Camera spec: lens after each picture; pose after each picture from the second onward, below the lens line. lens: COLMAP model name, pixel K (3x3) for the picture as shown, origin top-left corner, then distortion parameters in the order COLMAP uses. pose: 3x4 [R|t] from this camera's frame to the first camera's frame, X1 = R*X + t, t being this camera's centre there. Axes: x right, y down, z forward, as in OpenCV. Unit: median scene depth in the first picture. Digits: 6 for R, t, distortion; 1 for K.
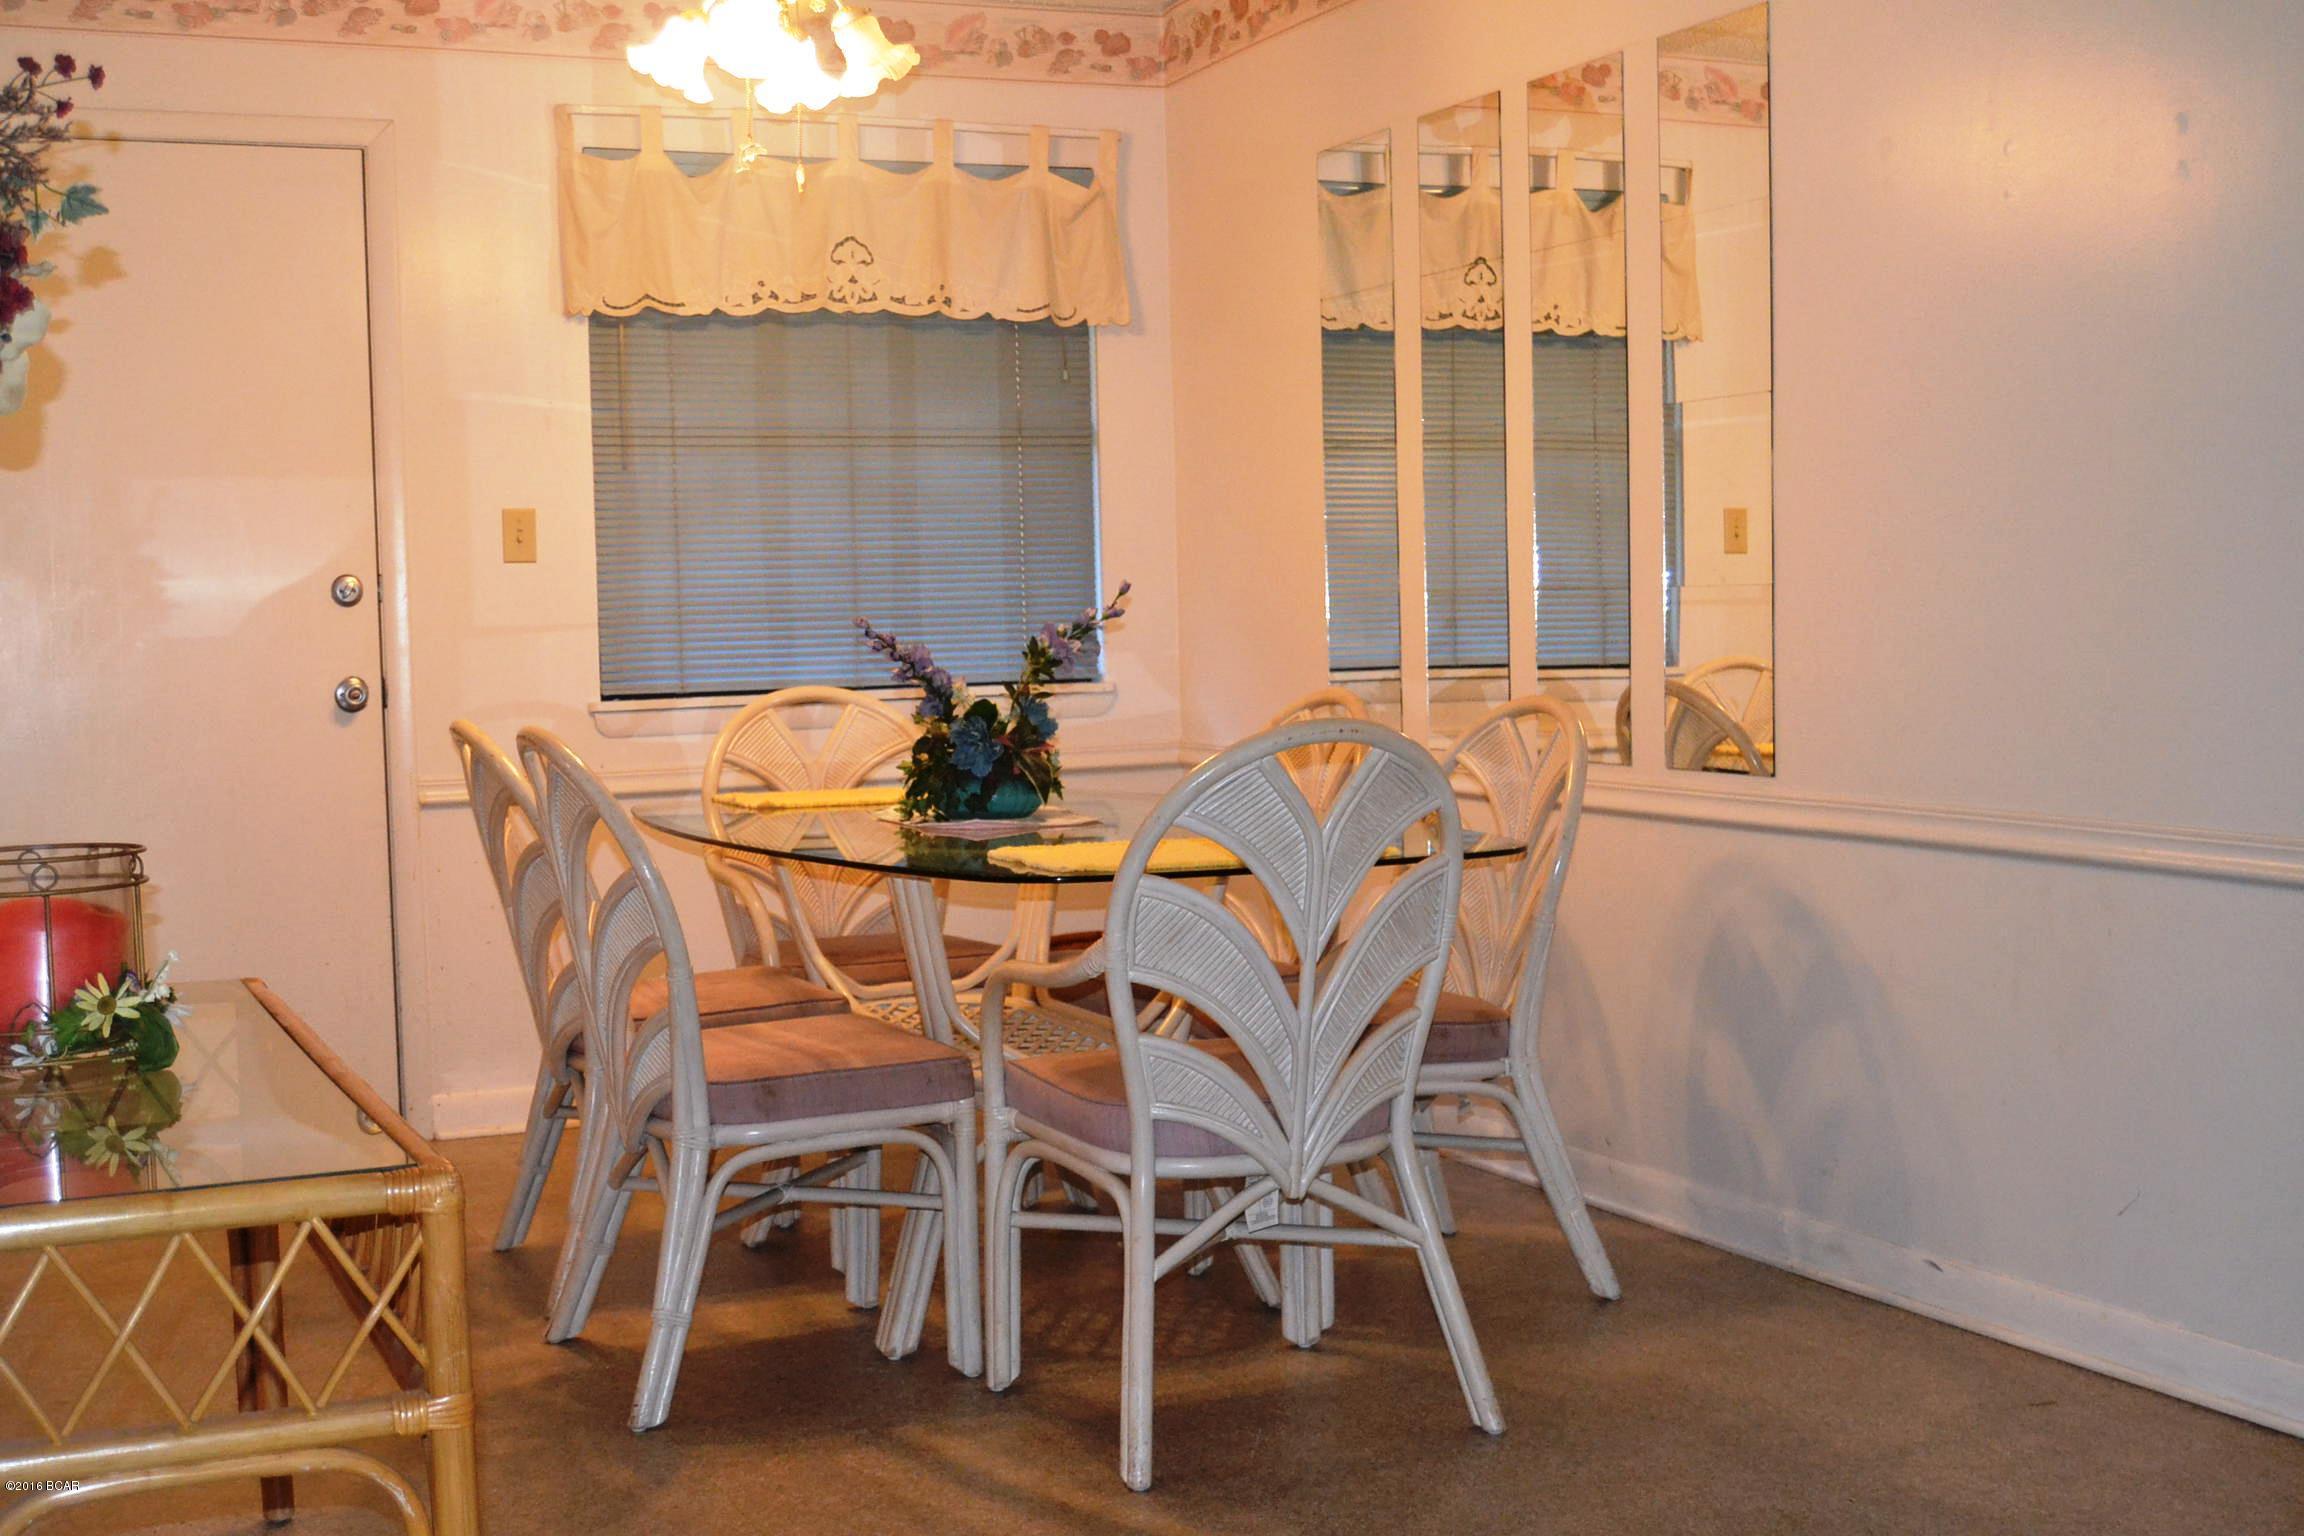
lens RADIAL K [[2803.9, 0, 1152.0], [0, 2803.9, 768.0], [0, 0, 1]] dist [-0.005776, -0.001849]
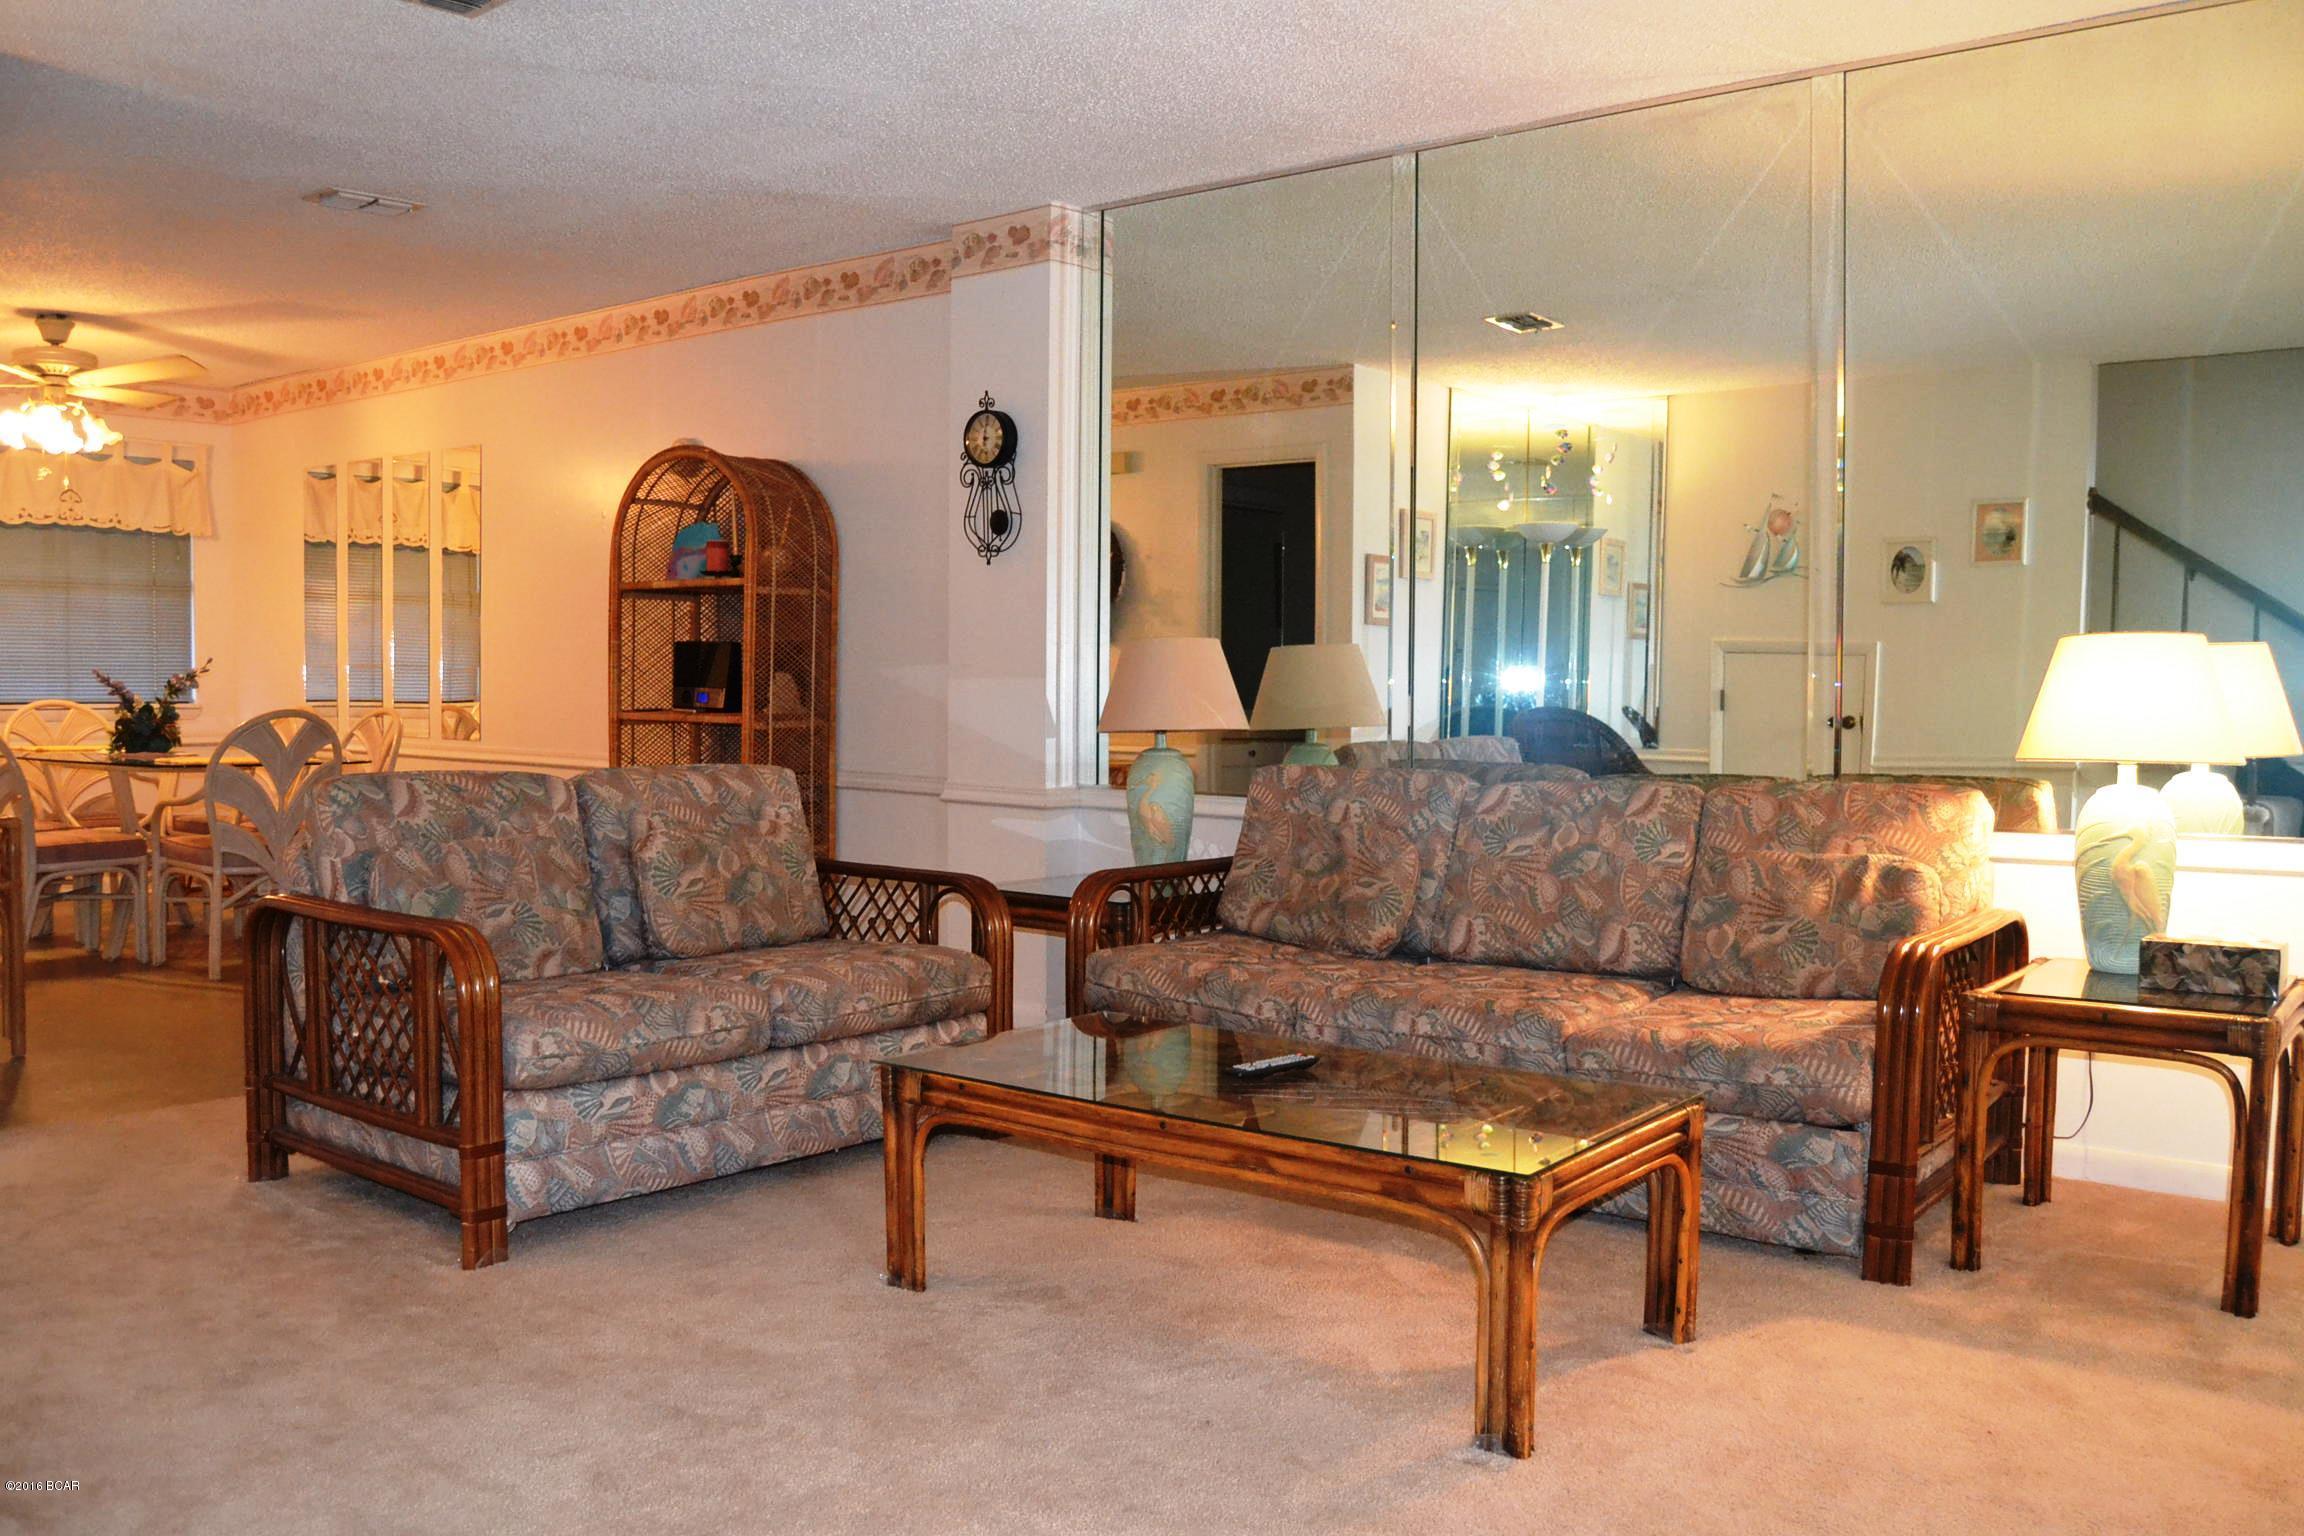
lens RADIAL K [[1868.8, 0, 1152.0], [0, 1868.8, 768.0], [0, 0, 1]] dist [-0.074452, 0.009936]
pose [[0.890188, 0.008606, 0.455511, -0.004199], [-0.004427, 0.999938, -0.010239, 0.032902], [-0.455571, 0.007098, 0.890171, -0.617585]]
